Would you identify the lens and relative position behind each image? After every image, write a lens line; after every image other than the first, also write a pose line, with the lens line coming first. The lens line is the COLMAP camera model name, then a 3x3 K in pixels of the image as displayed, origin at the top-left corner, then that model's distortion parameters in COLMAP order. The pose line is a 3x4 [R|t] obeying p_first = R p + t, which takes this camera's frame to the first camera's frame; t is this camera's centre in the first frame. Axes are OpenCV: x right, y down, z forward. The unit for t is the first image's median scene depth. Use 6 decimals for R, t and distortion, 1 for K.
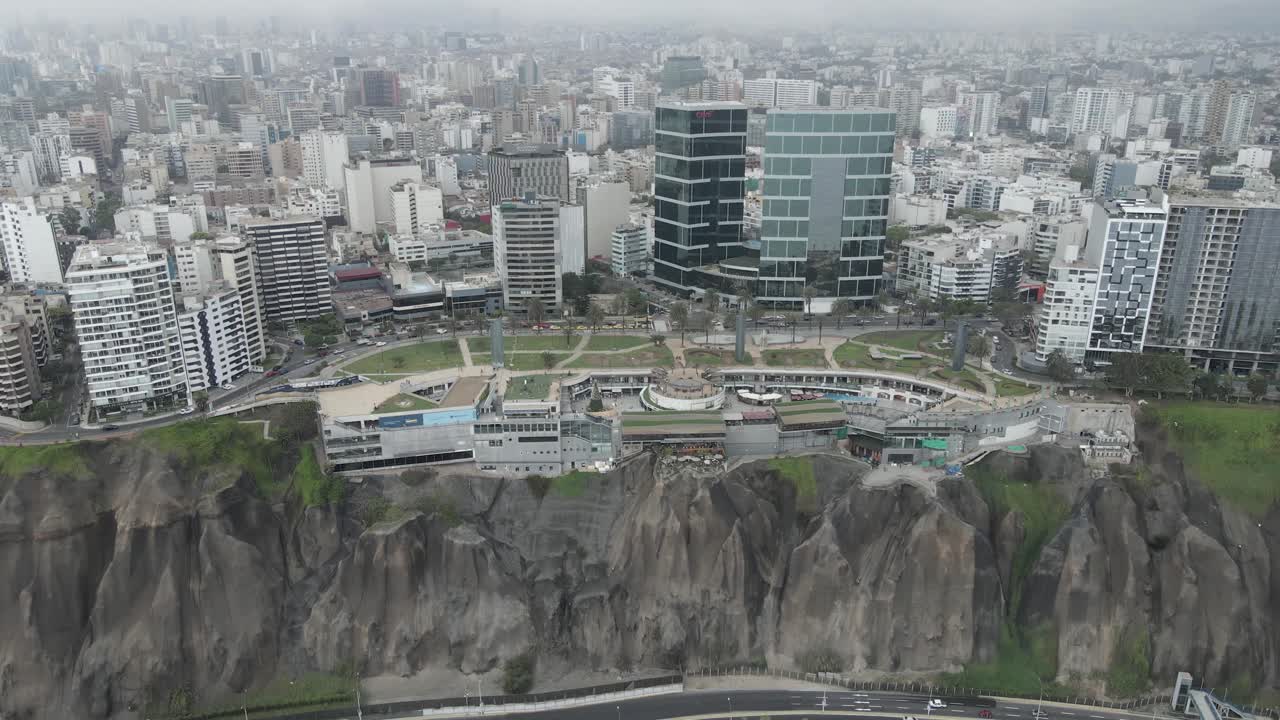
lens RADIAL K [[1020.3, 0, 640.0], [0, 1020.3, 360.0], [0, 0, 1]] dist [-0.006571, -0.000172]
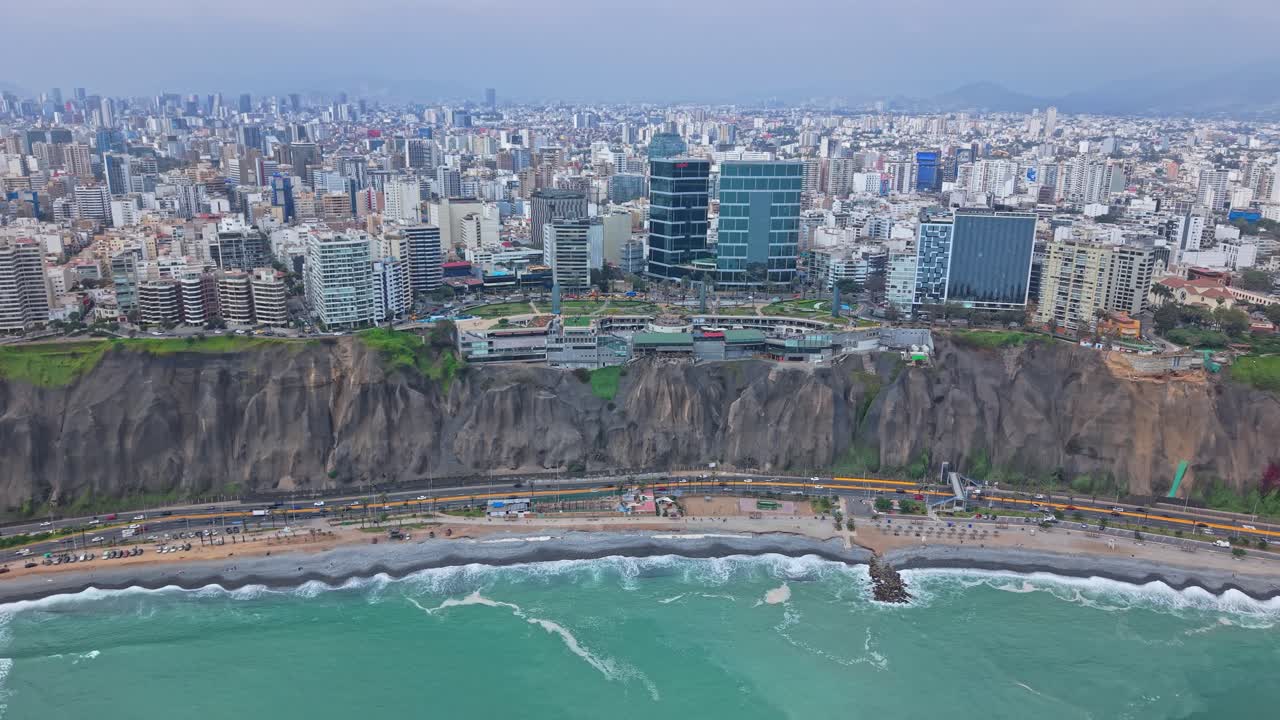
lens RADIAL K [[986.3, 0, 645.1], [0, 986.3, 360.3], [0, 0, 1]] dist [0.081325, -0.133051]
pose [[0.999727, 0.005121, 0.022808, -0.033198], [-0.003593, 0.997780, -0.066501, 0.196850], [-0.023098, 0.066401, 0.997526, -0.610743]]
